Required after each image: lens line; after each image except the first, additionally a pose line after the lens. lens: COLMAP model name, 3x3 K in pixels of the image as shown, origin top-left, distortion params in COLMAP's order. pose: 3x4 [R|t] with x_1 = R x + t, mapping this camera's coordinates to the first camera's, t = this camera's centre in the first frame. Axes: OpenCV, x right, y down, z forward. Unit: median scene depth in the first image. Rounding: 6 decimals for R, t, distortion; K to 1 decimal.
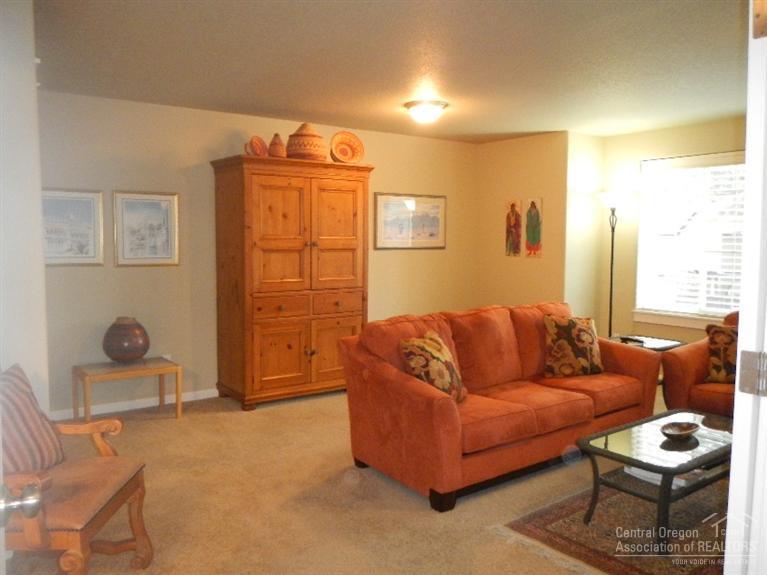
lens RADIAL K [[605.9, 0, 382.9], [0, 605.9, 286.3], [0, 0, 1]] dist [-0.006135, 0.000153]
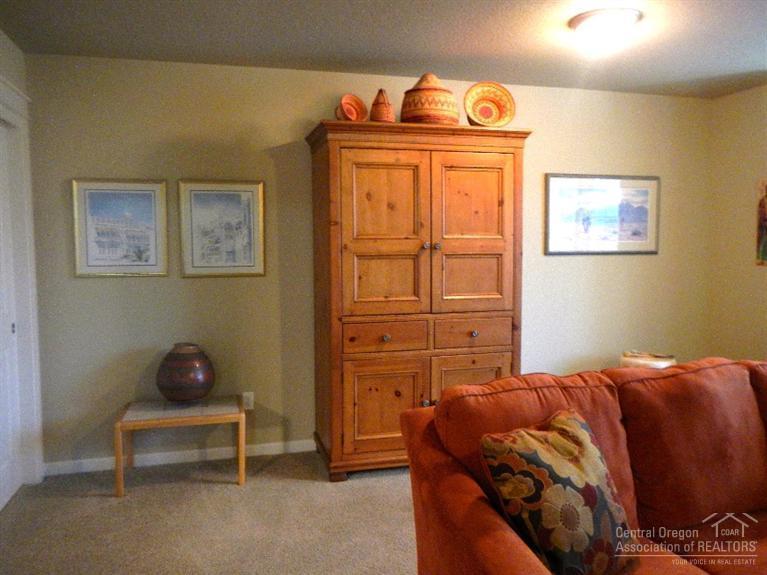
lens RADIAL K [[605.9, 0, 407.5], [0, 605.9, 287.8], [0, 0, 1]] dist [-0.006135, 0.000153]
pose [[0.941859, 0.015087, -0.335671, 0.091057], [-0.018031, 0.999821, -0.005654, -0.019436], [0.335525, 0.011378, 0.941962, 0.353959]]
